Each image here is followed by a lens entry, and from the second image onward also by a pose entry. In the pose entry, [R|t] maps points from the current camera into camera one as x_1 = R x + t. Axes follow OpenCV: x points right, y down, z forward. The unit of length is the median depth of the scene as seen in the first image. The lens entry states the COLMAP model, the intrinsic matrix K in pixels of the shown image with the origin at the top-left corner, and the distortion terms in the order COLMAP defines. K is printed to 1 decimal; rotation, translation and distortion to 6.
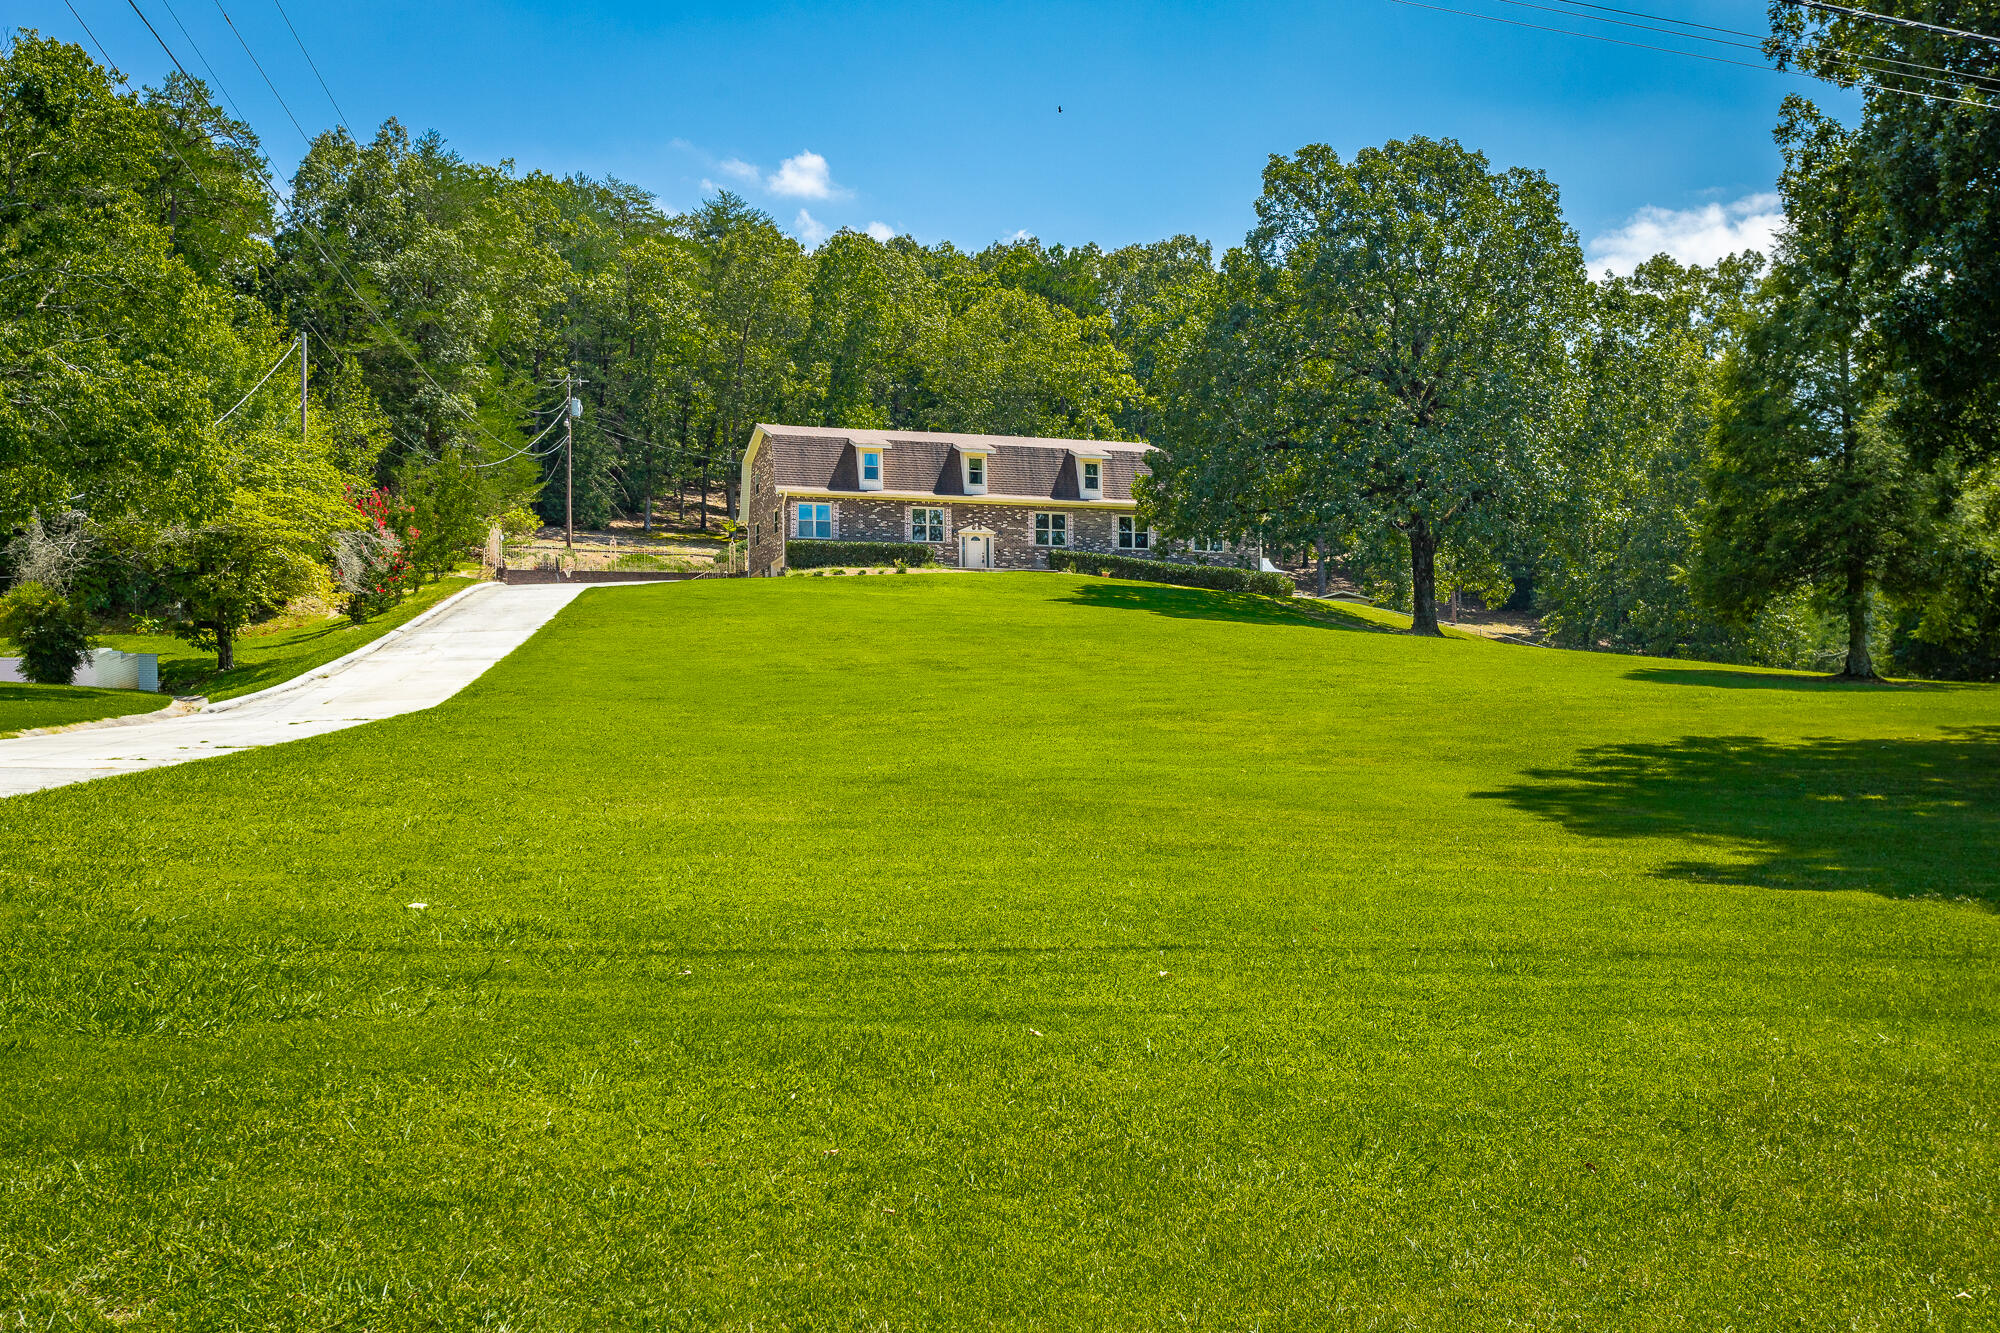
lens RADIAL K [[2196.3, 0, 1000.0], [0, 2196.3, 666.5], [0, 0, 1]] dist [0.006347, 0.035064]
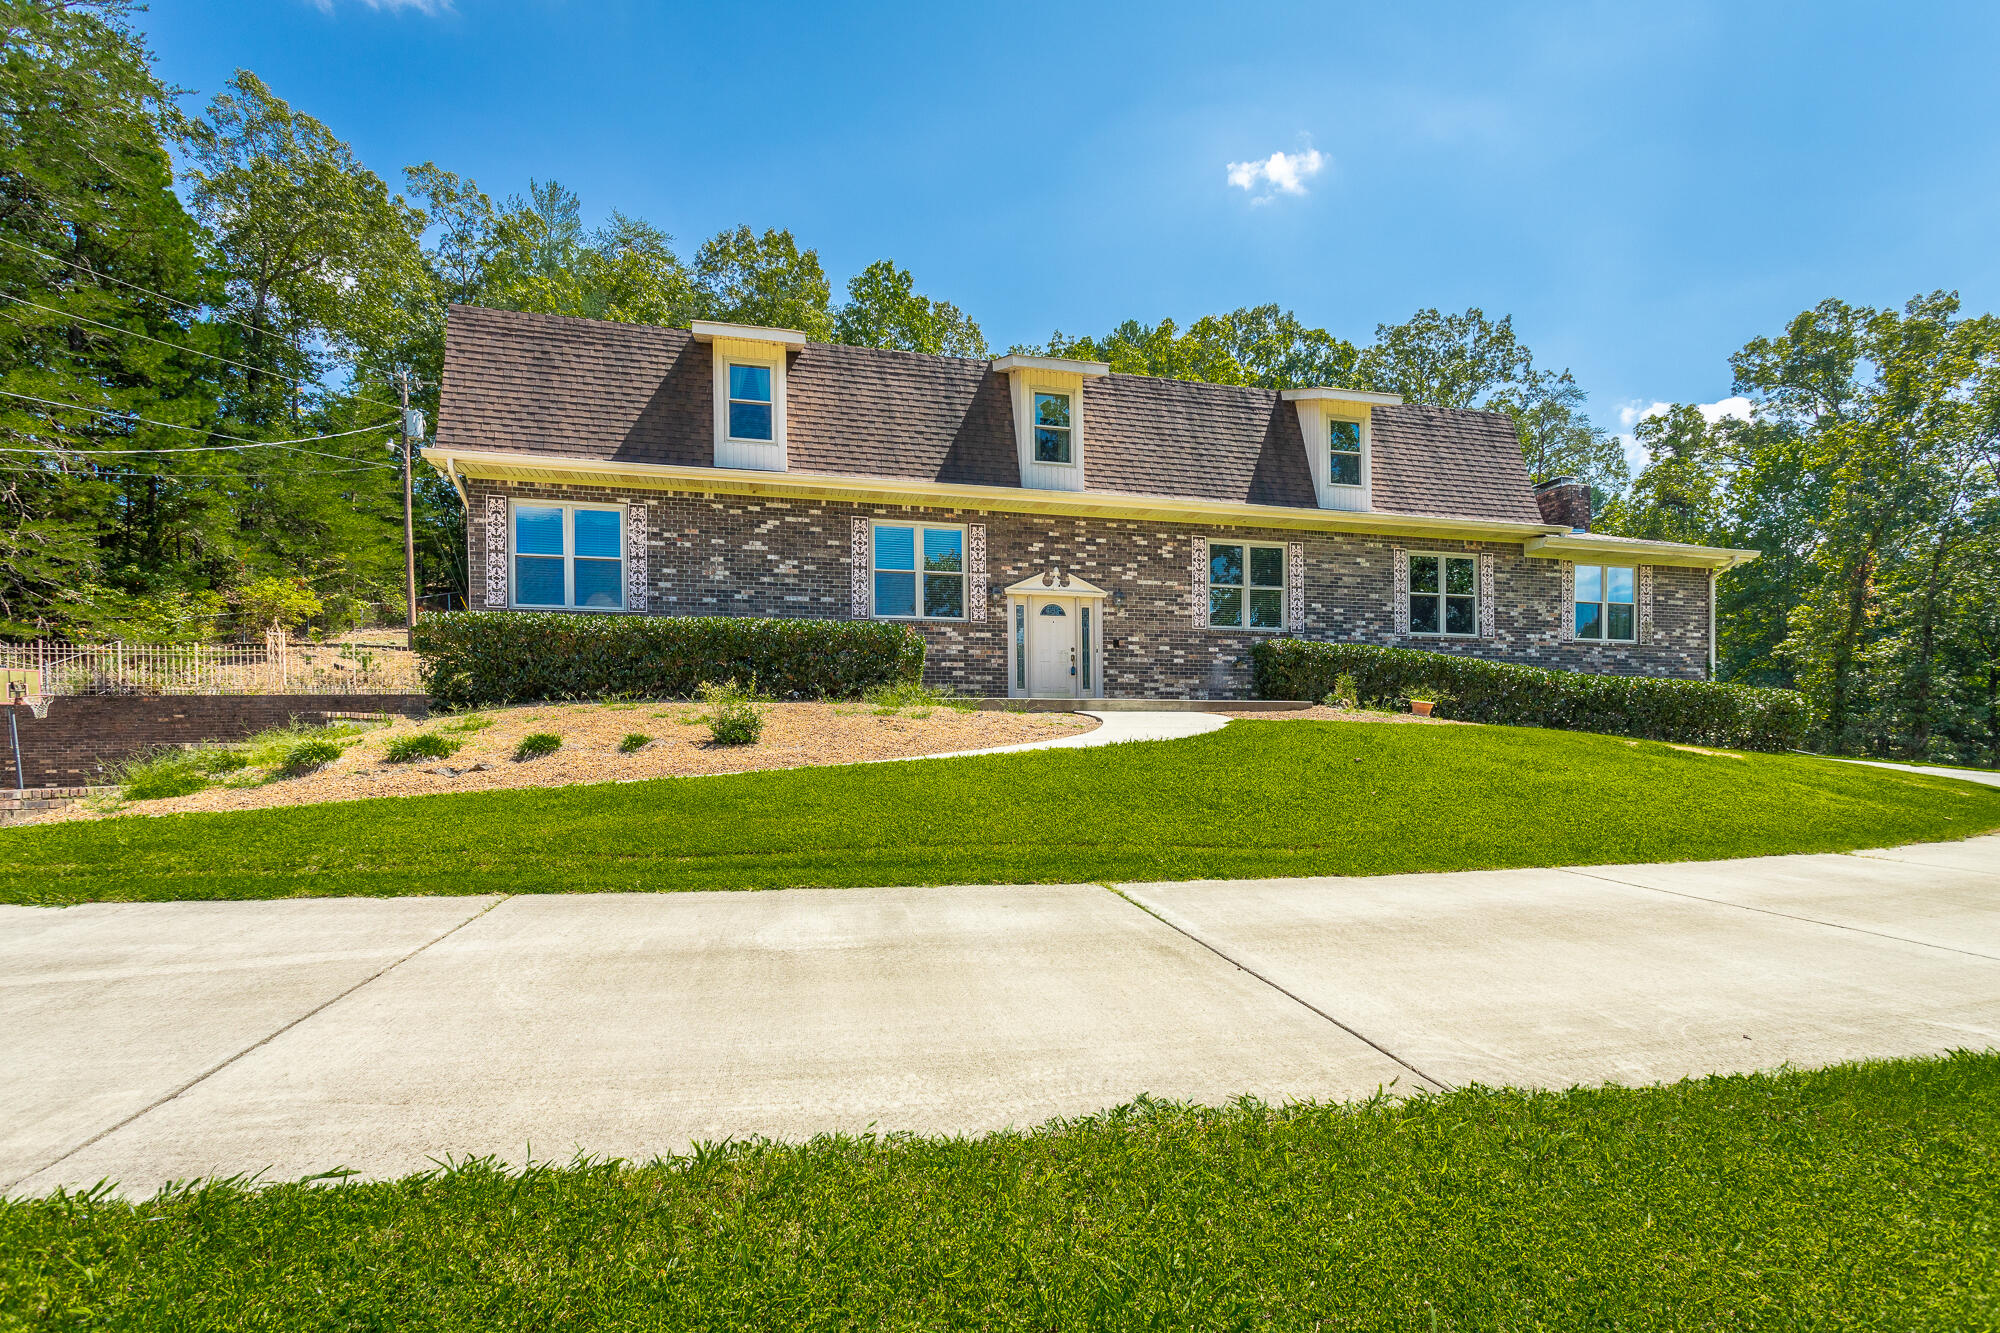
lens RADIAL K [[1048.0, 0, 979.9], [0, 1048.0, 766.7], [0, 0, 1]] dist [-0.009920, 0.001290]
pose [[0.997331, -0.002439, -0.072971, -0.010521], [0.006544, 0.998406, 0.056060, -0.041803], [0.072718, -0.056388, 0.995757, 0.819909]]
